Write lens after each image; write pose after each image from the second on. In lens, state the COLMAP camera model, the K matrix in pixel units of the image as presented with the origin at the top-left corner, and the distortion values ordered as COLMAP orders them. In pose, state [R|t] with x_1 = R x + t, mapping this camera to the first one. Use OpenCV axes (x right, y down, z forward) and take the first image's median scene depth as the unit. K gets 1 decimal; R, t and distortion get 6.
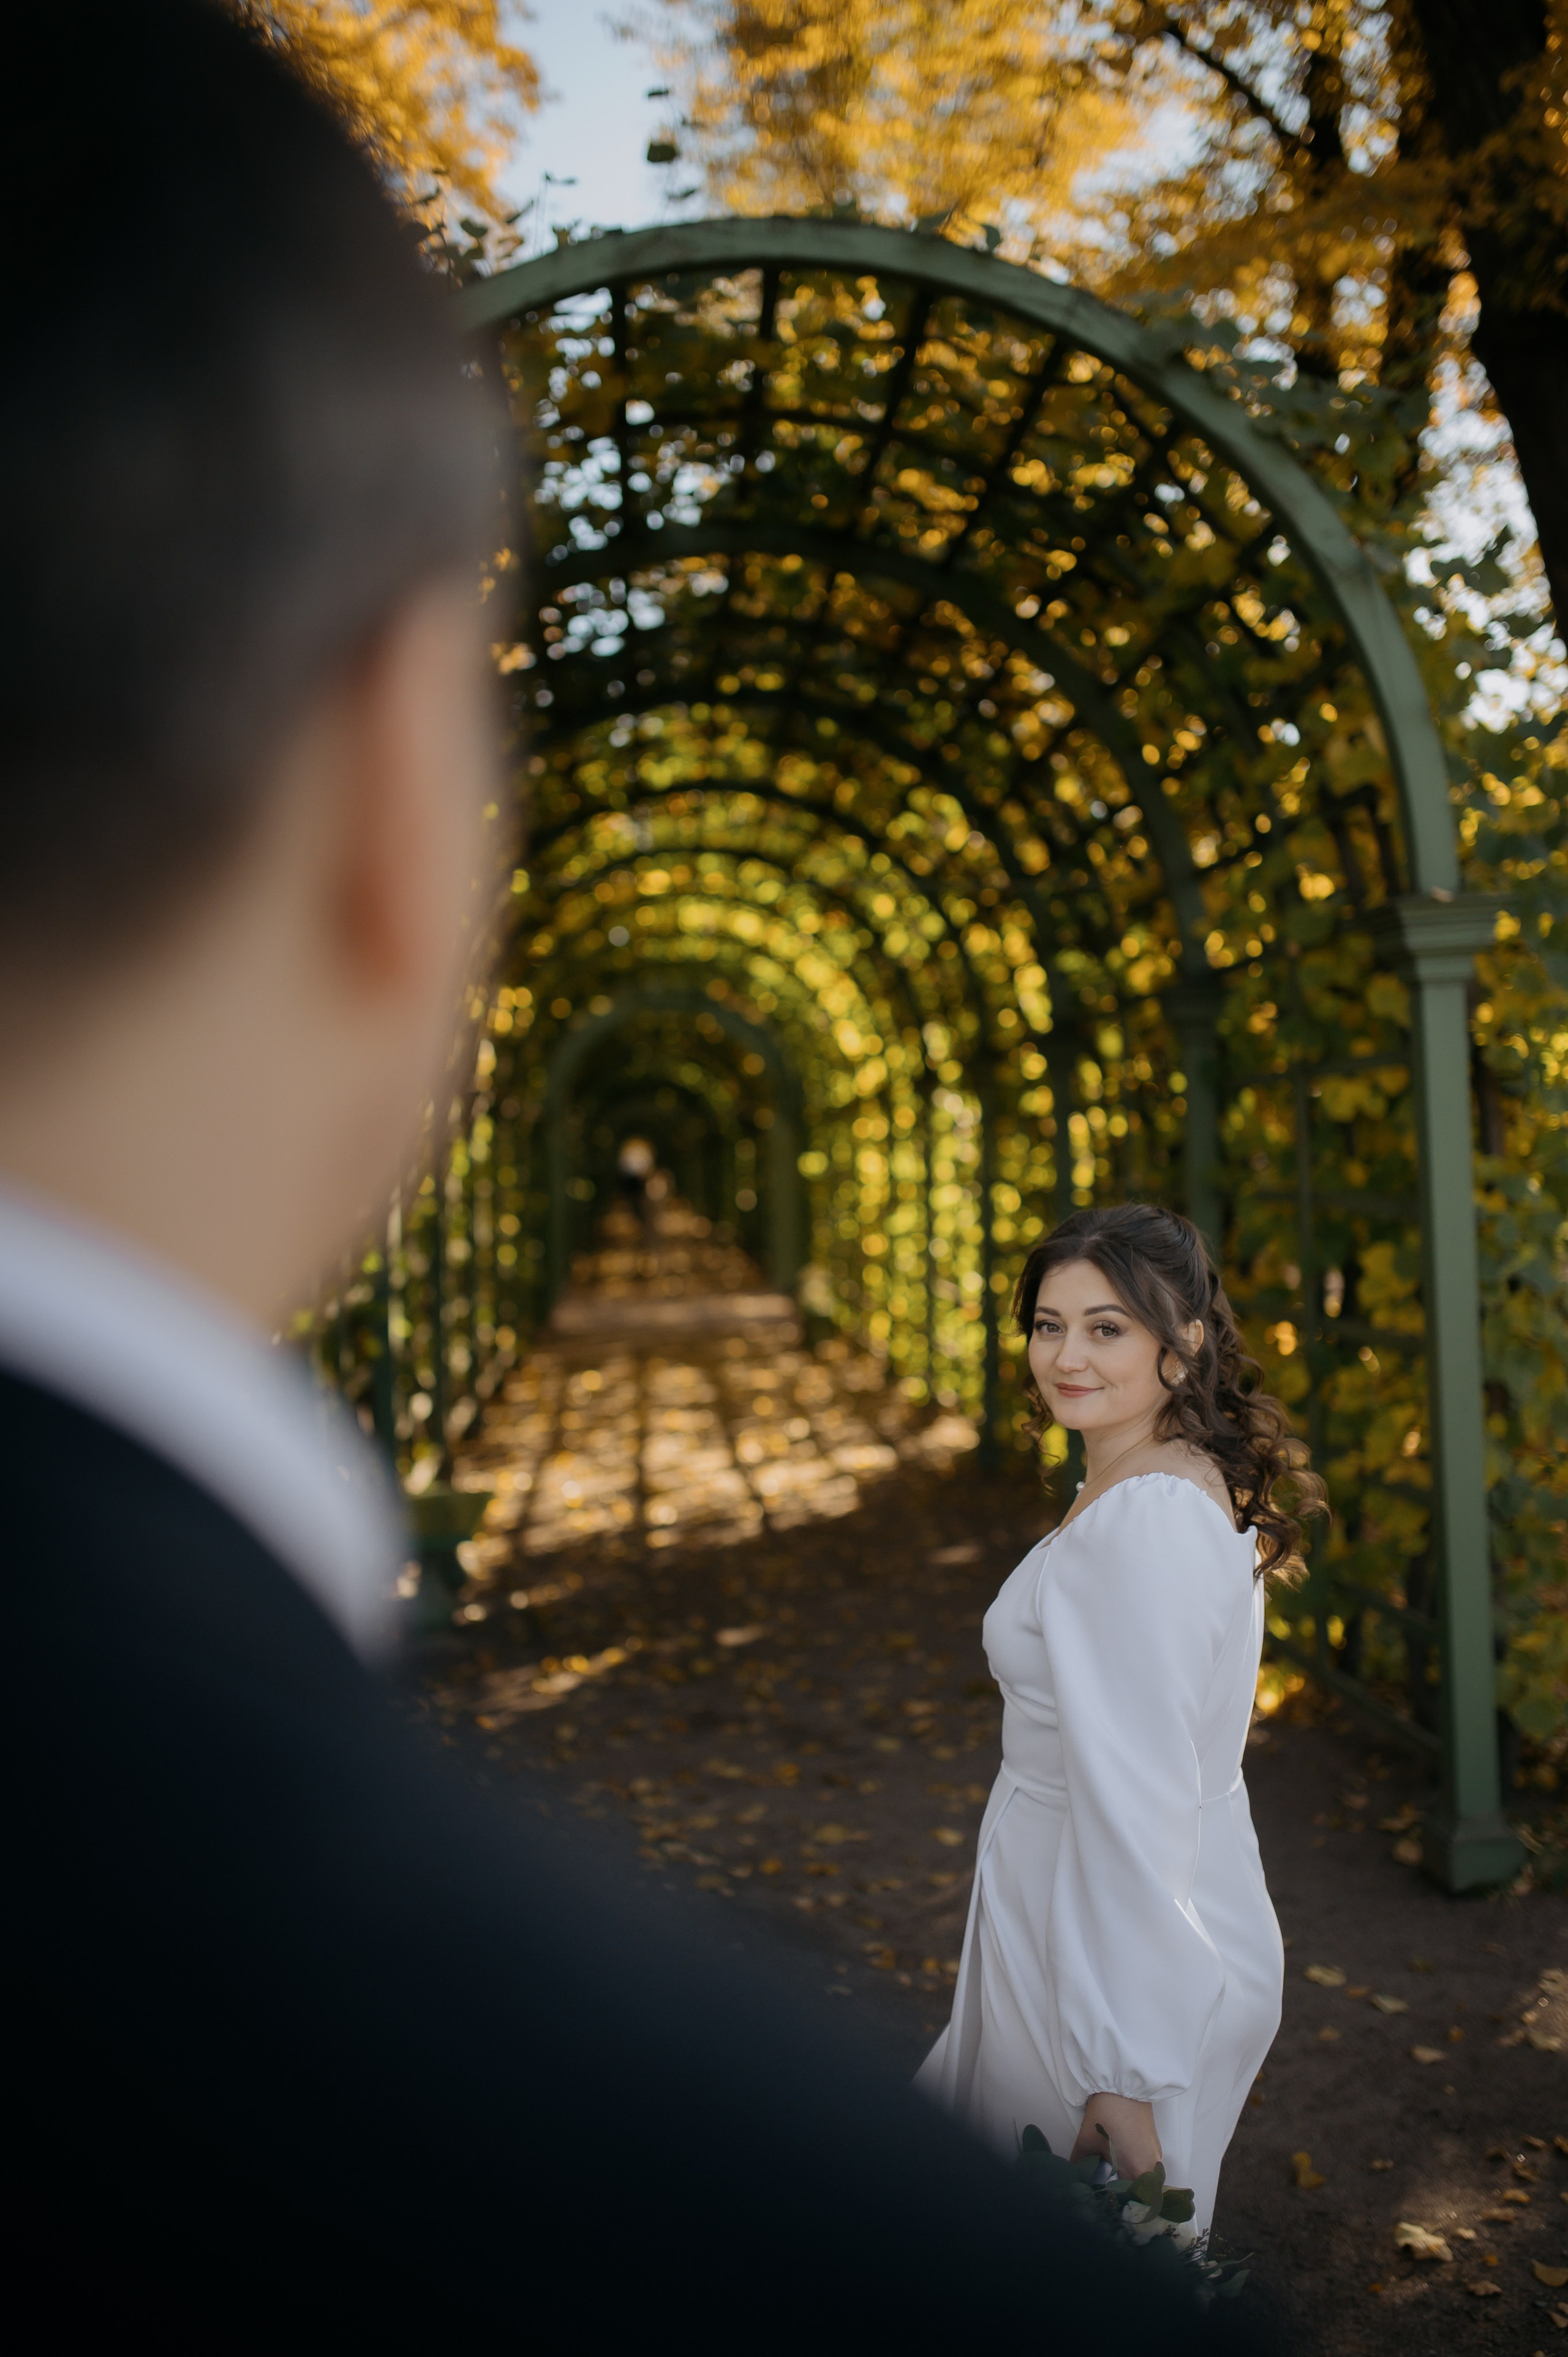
lens RADIAL K [[2227.3, 0, 793.6], [0, 2227.3, 1210.8], [0, 0, 1]] dist [-0.066846, 0.097569]
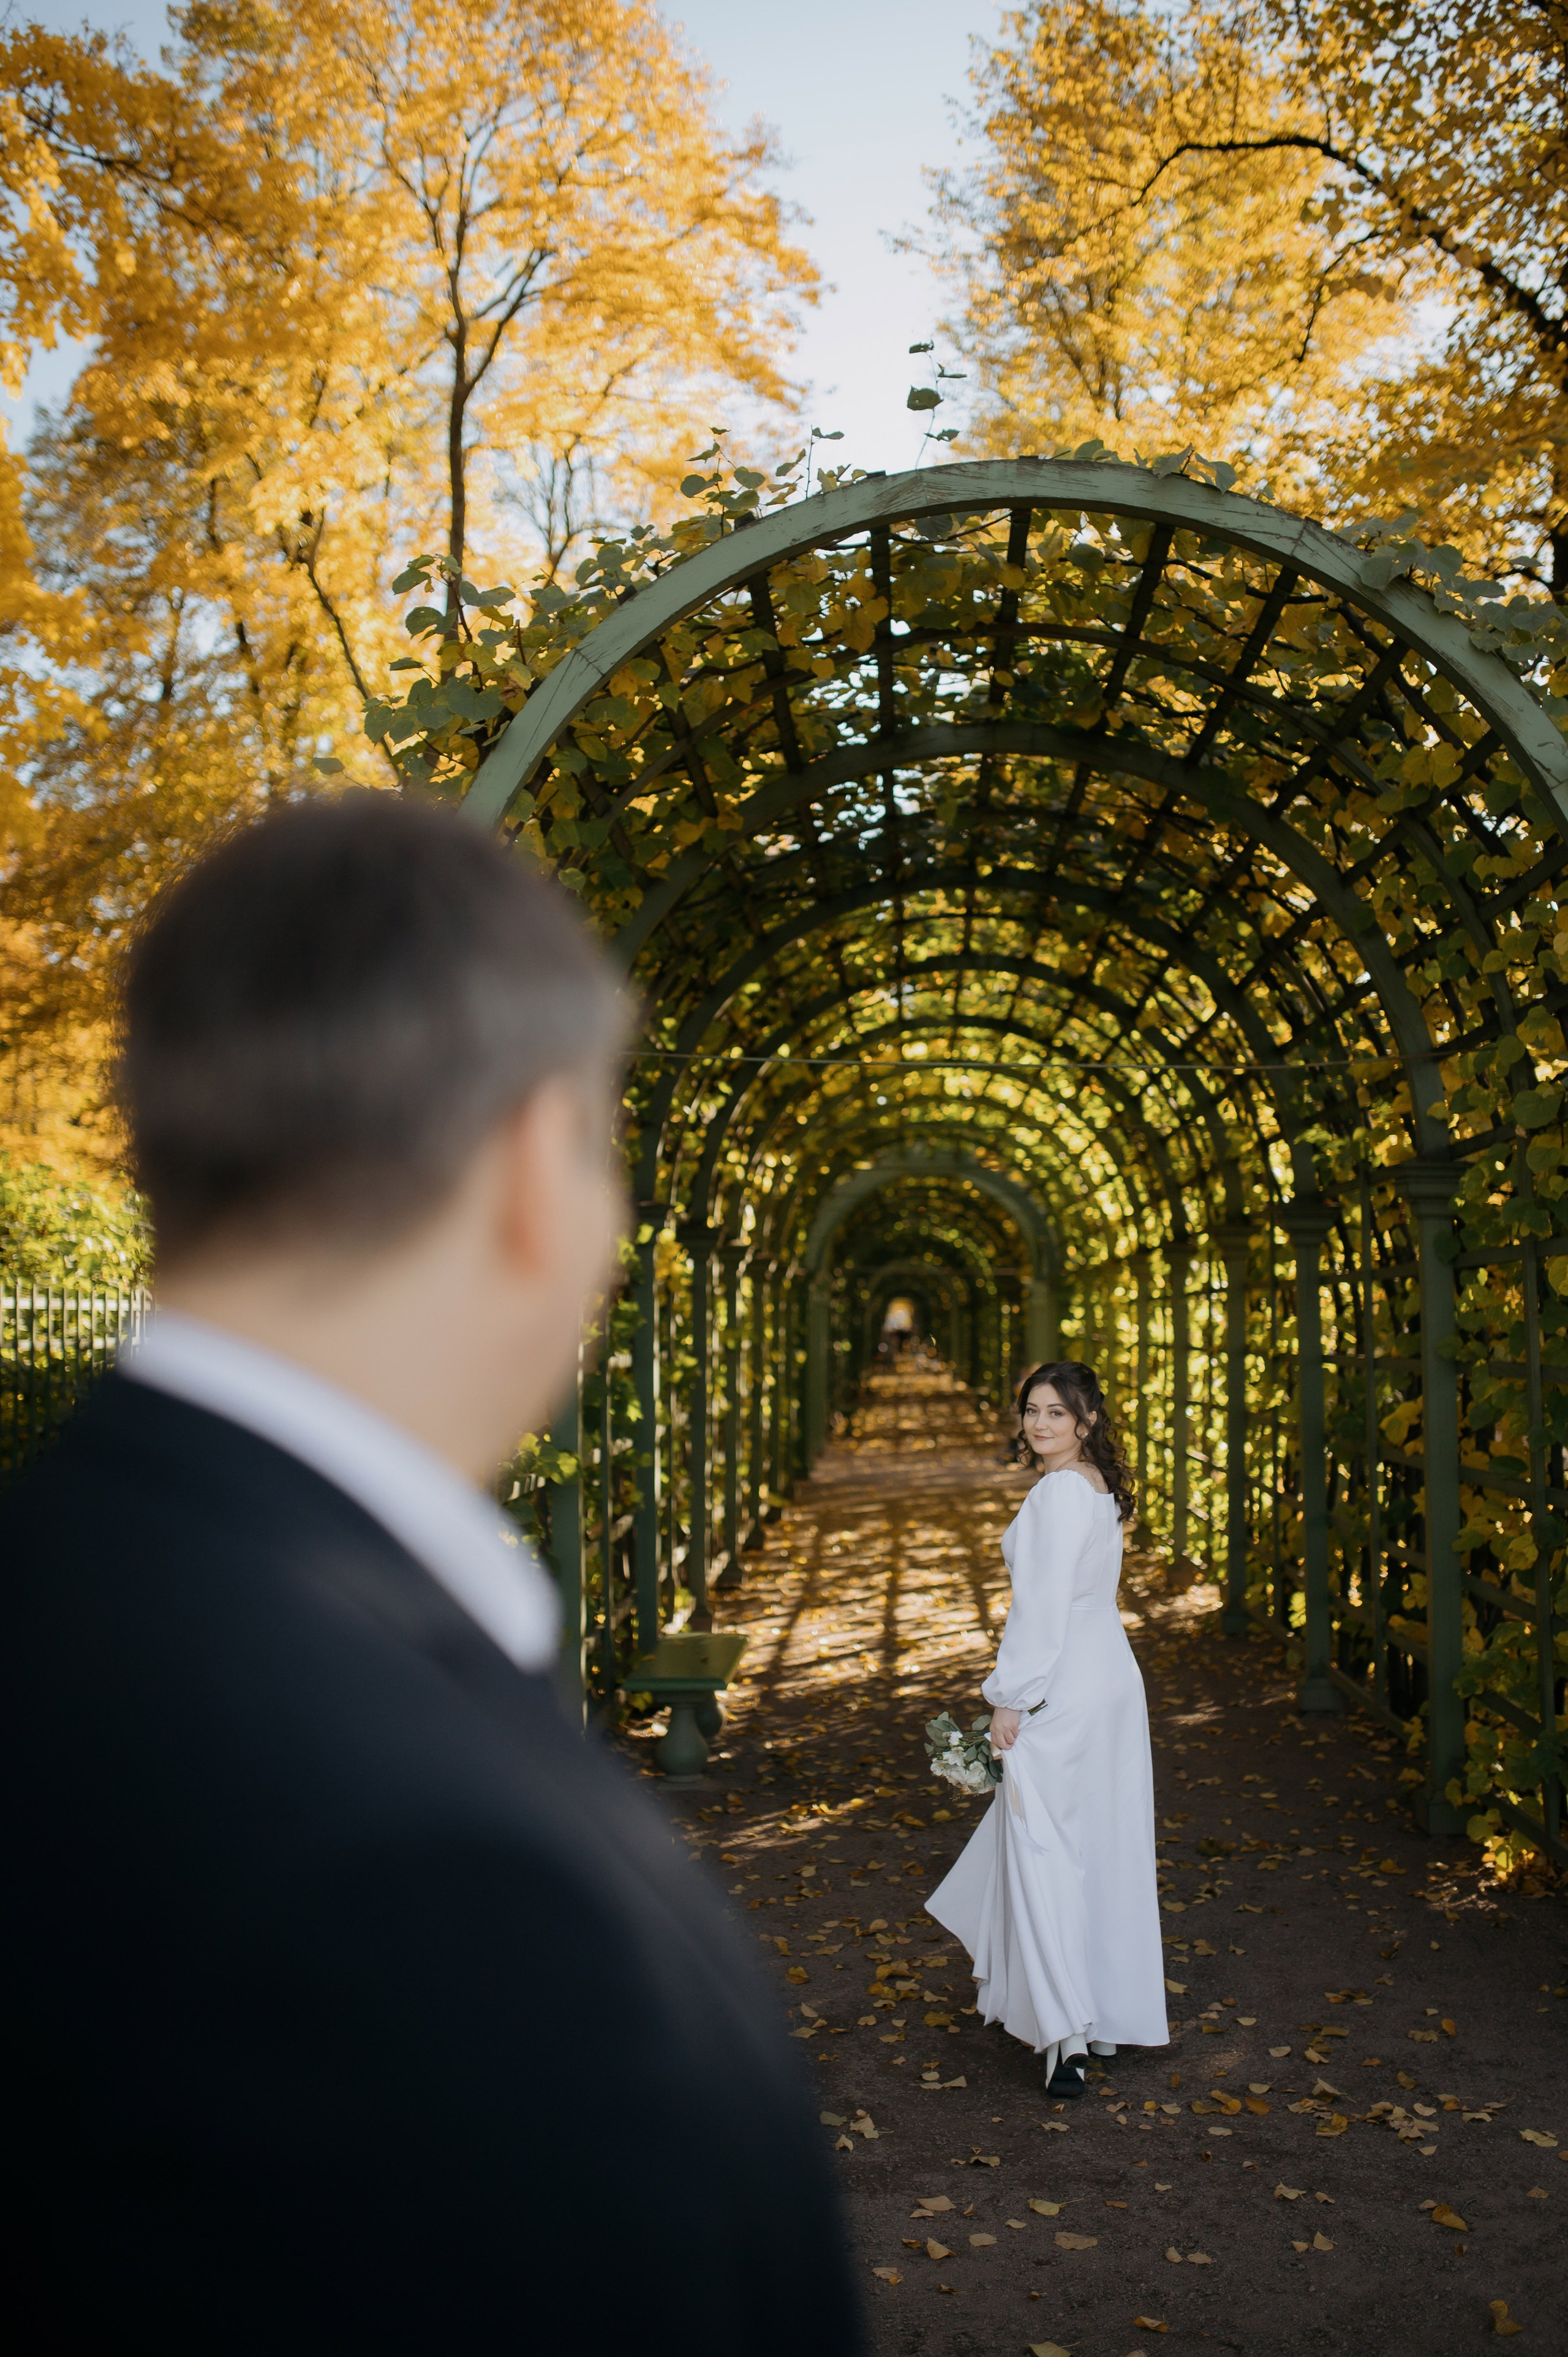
lens RADIAL K [[2227.3, 0, 793.6], [0, 2227.3, 1210.8], [0, 0, 1]] dist [-0.066846, 0.097569]
pose [[0.992890, 0.012112, -0.118417, 0.006595], [-0.020469, 0.997364, -0.069614, -0.001299], [0.117261, 0.071543, 0.990521, -0.035744]]
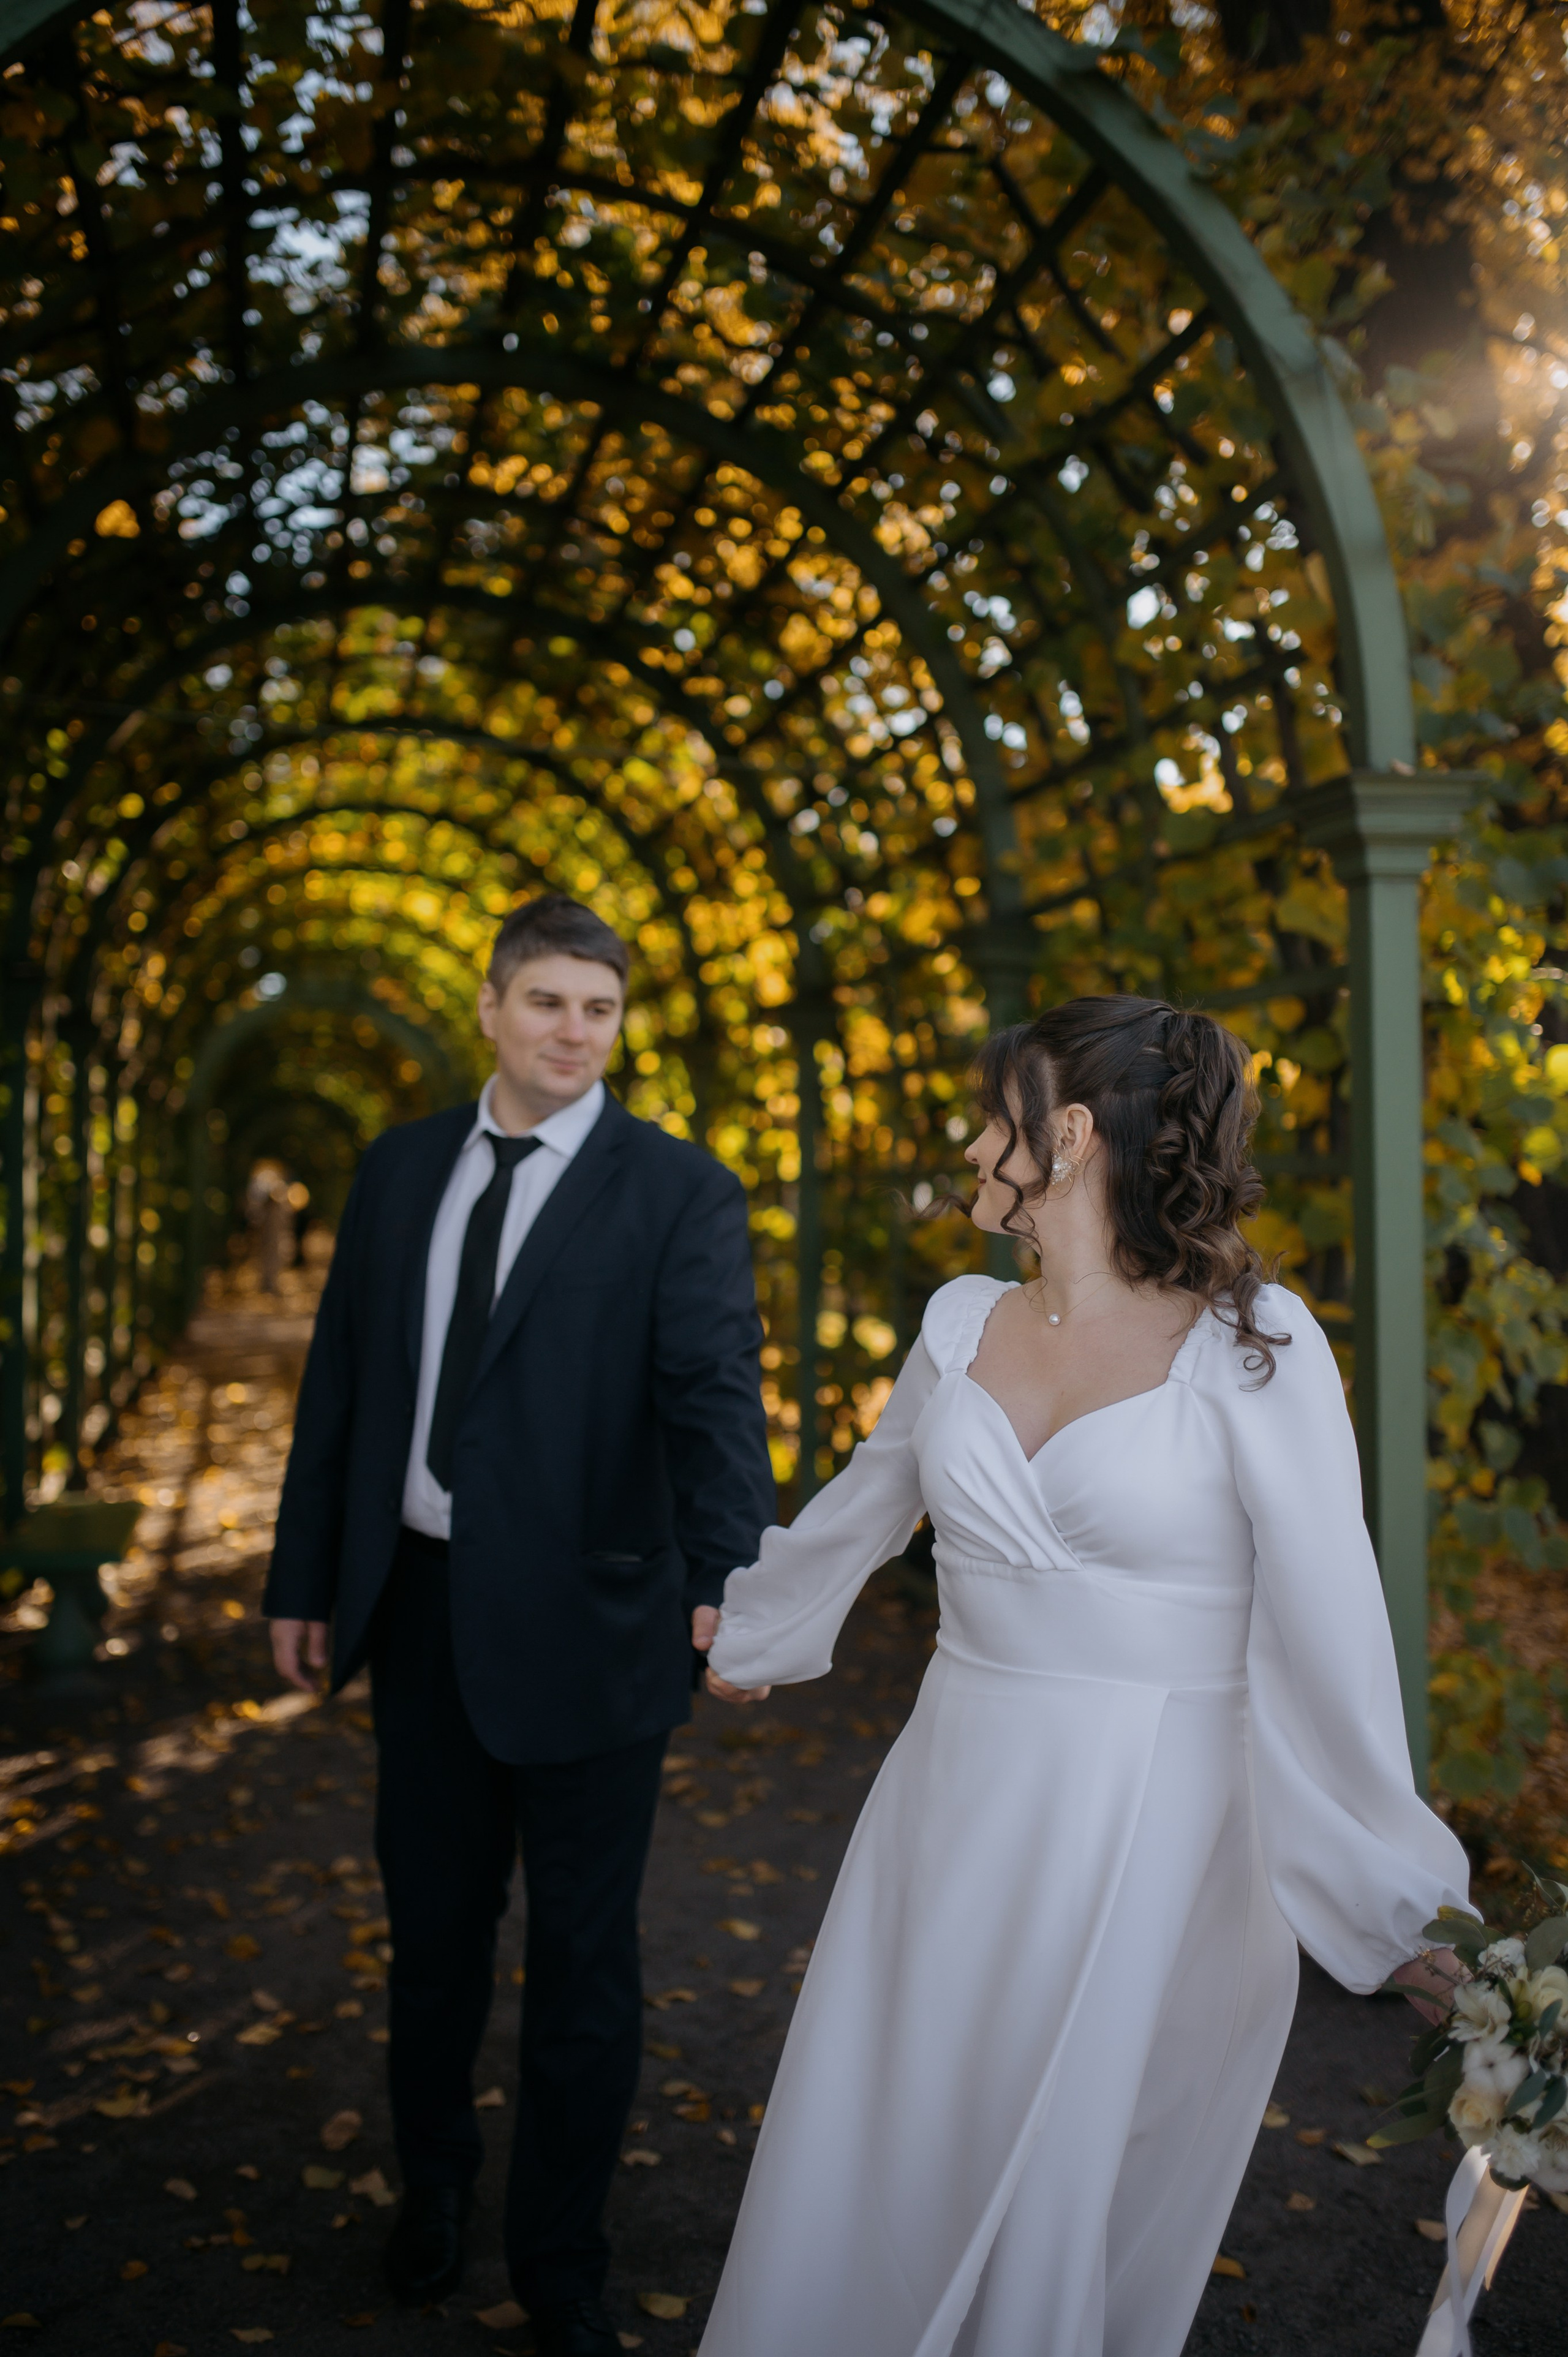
lens RADIAL K [[2227.3, 0, 793.6], [0, 2227.3, 1210.8], [0, 0, 1]] dist [-0.066846, 0.097569]
pose [[0.986329, 0.032170, 0.161620, -0.028098], [-0.029762, 0.999407, -0.017296, 0.020155], [-0.162081, 0.012250, 0.986701, 0.114580]]
